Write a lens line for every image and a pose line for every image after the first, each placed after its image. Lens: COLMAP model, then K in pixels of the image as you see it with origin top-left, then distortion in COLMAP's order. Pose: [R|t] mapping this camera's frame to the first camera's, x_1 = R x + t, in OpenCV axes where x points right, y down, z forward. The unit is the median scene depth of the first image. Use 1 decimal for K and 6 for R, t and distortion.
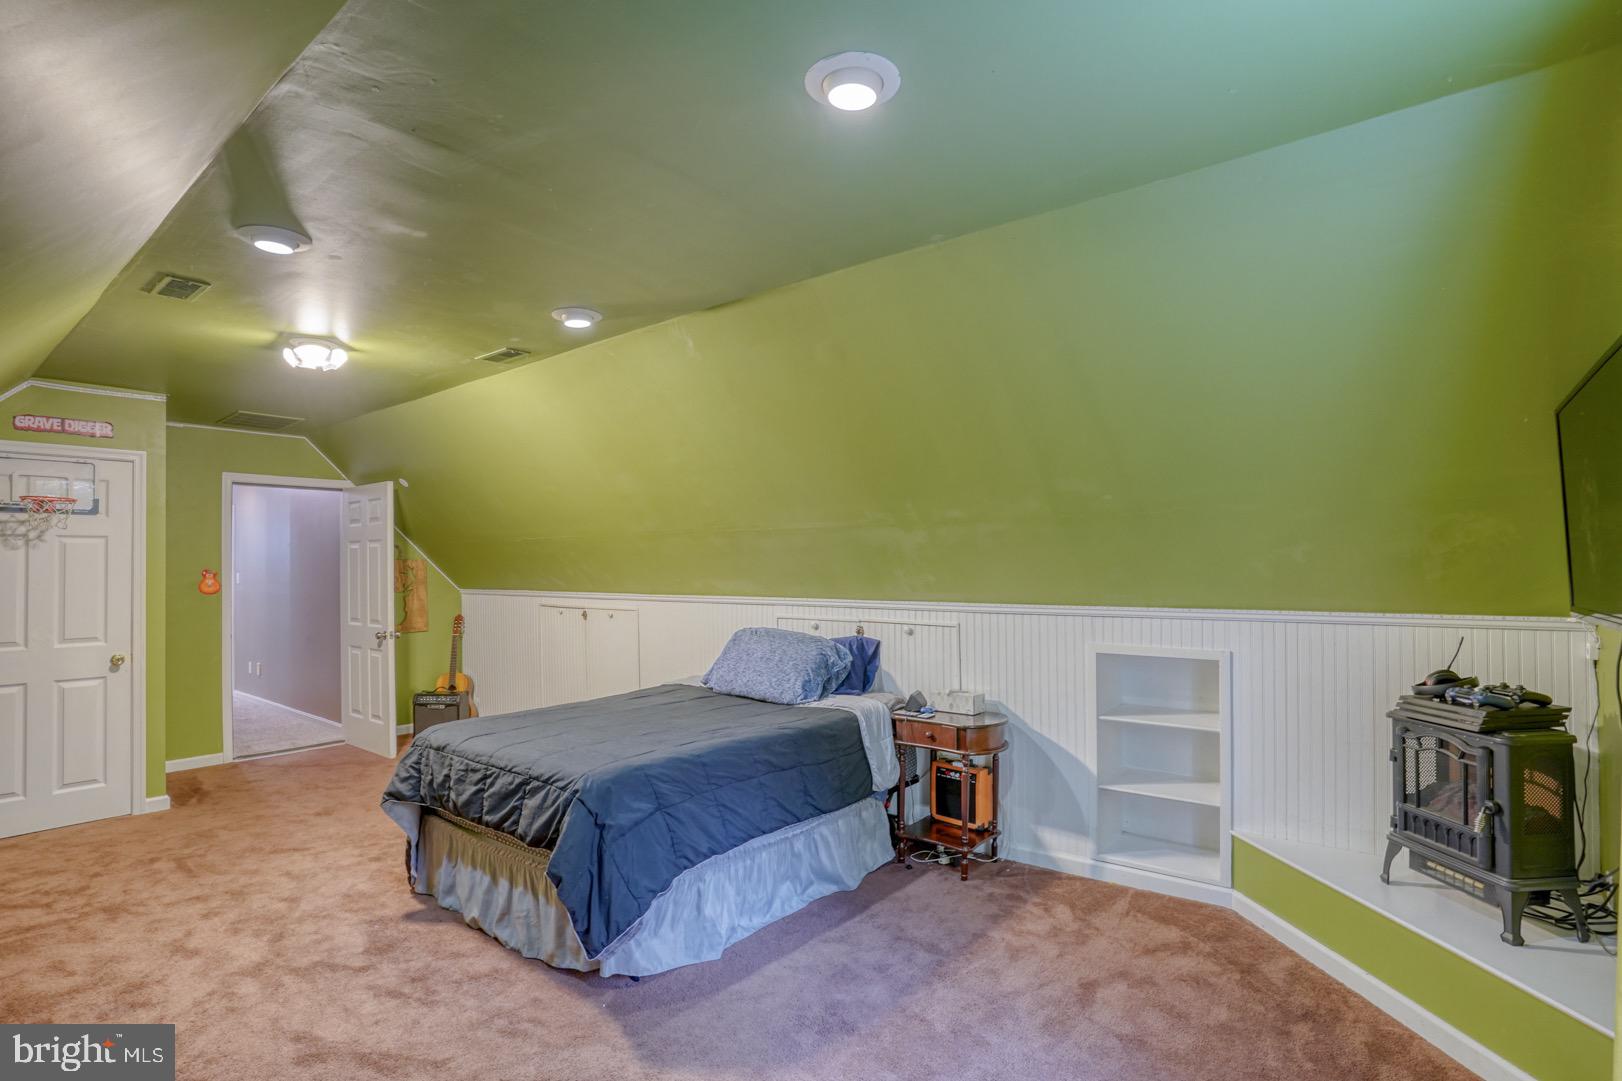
lens RADIAL K [[813.6, 0, 811.2], [0, 813.6, 561.6], [0, 0, 1]] dist [-0.060830, 0.031672]
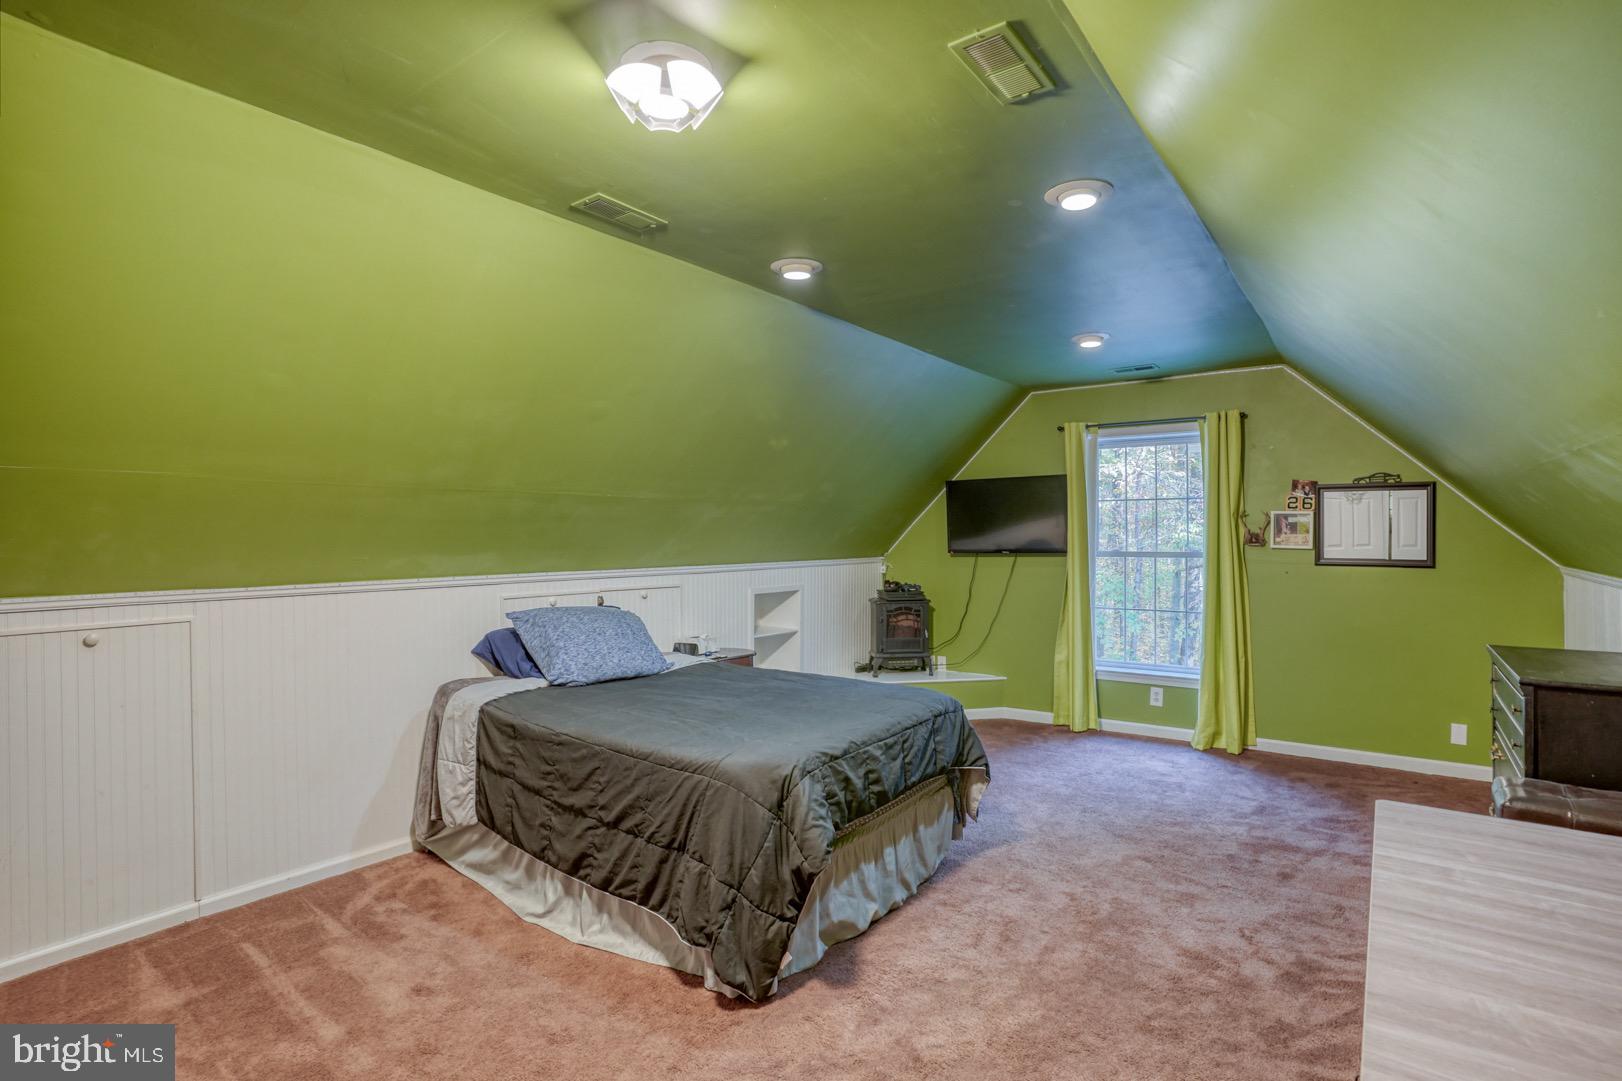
lens RADIAL K [[792.9, 0, 811.0], [0, 792.9, 540.5], [0, 0, 1]] dist [-0.049959, 0.000222]
pose [[-0.051225, 0.001027, 0.998687, -1.064815], [0.004014, 0.999992, -0.000822, 0.014281], [-0.998679, 0.003967, -0.051229, 0.902692]]
